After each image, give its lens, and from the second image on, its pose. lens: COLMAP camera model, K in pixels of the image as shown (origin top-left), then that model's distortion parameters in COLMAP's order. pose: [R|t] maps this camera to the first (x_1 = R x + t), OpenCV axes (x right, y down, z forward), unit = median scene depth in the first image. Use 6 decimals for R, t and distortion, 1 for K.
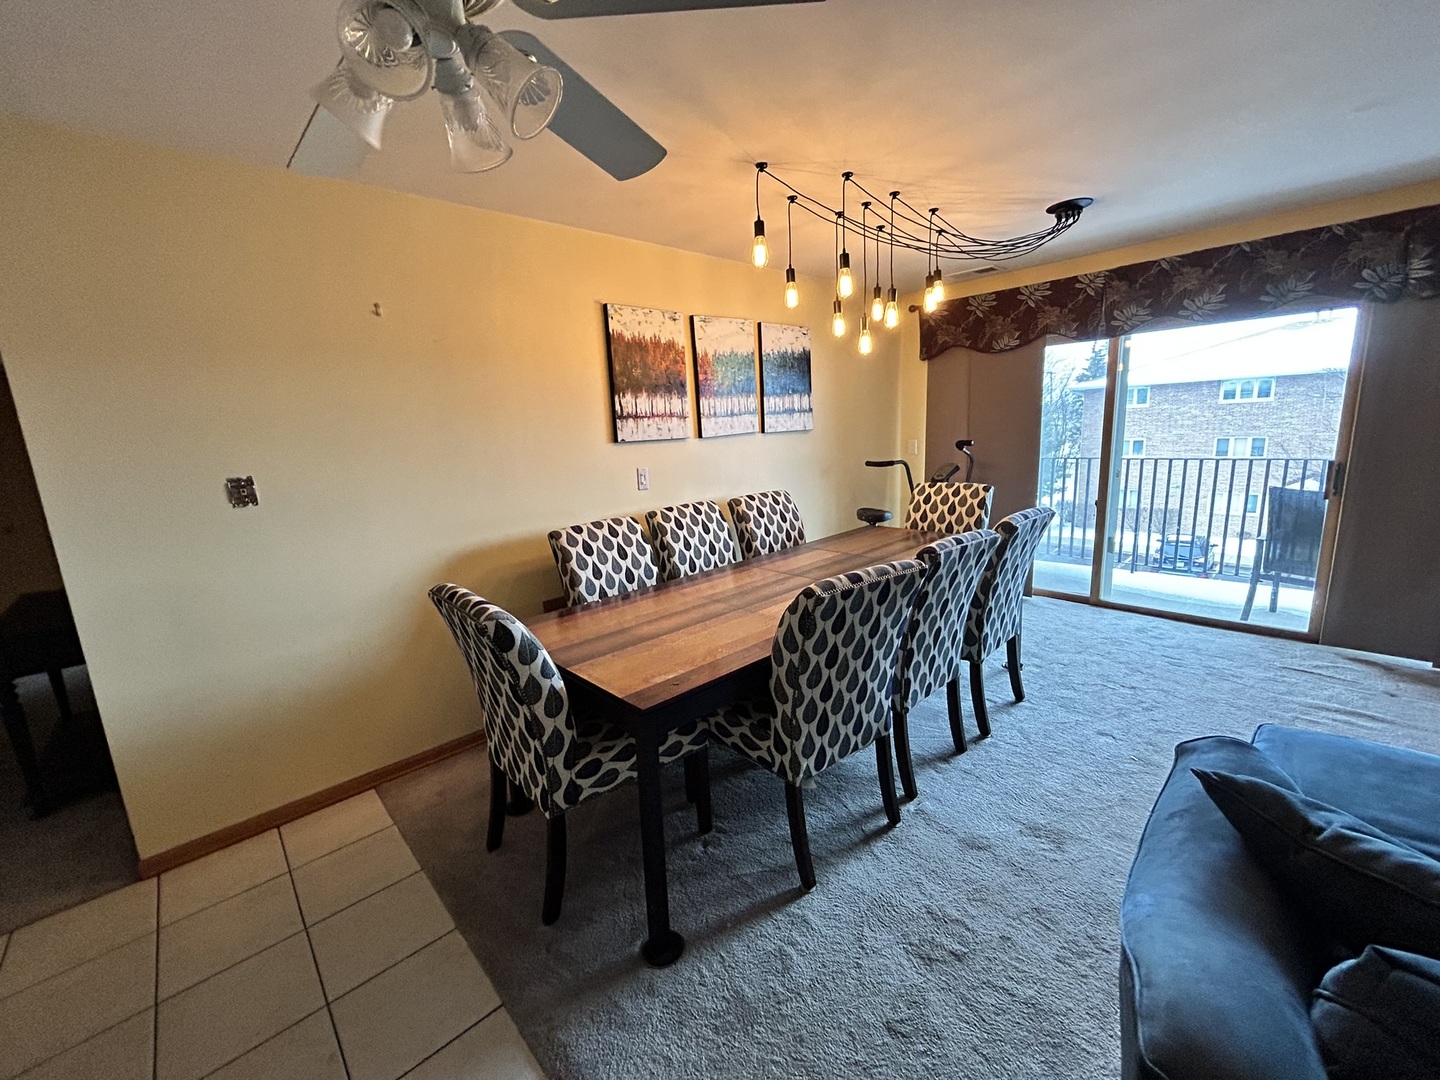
lens RADIAL K [[584.1, 0, 721.0], [0, 584.1, 543.5], [0, 0, 1]] dist [0.003943, 0.000037]
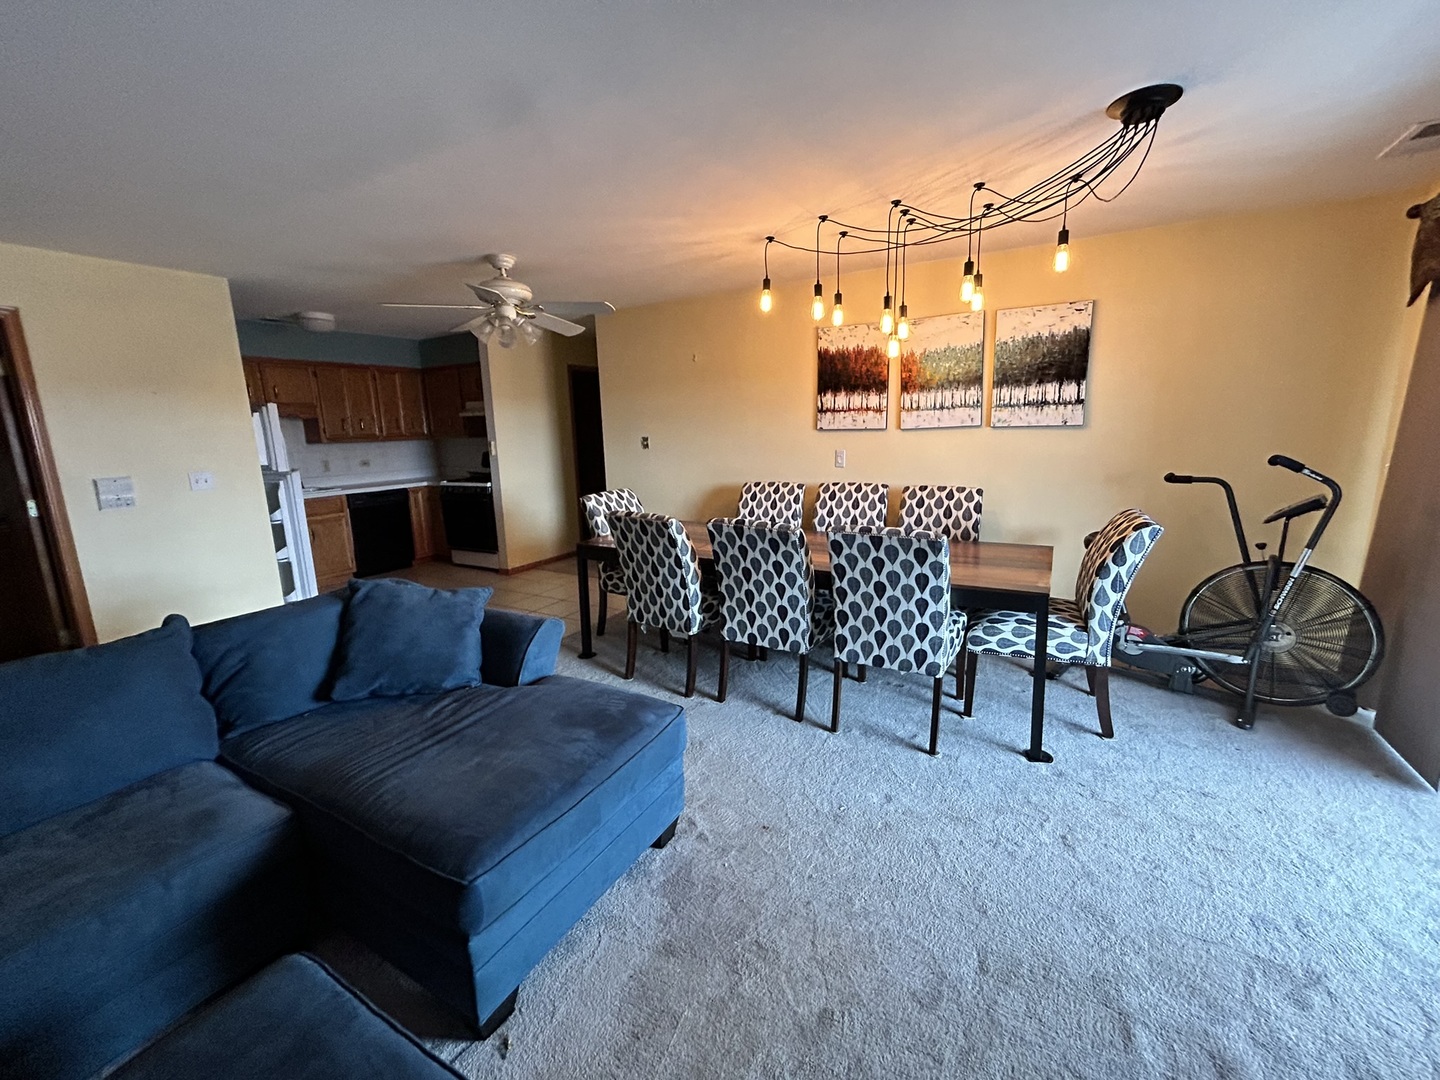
lens RADIAL K [[584.1, 0, 719.4], [0, 584.1, 540.4], [0, 0, 1]] dist [0.003943, 0.000037]
pose [[0.301185, 0.223609, -0.926977, 1.049713], [-0.184188, 0.967452, 0.173528, -0.114005], [0.935608, 0.118474, 0.332568, 0.352605]]
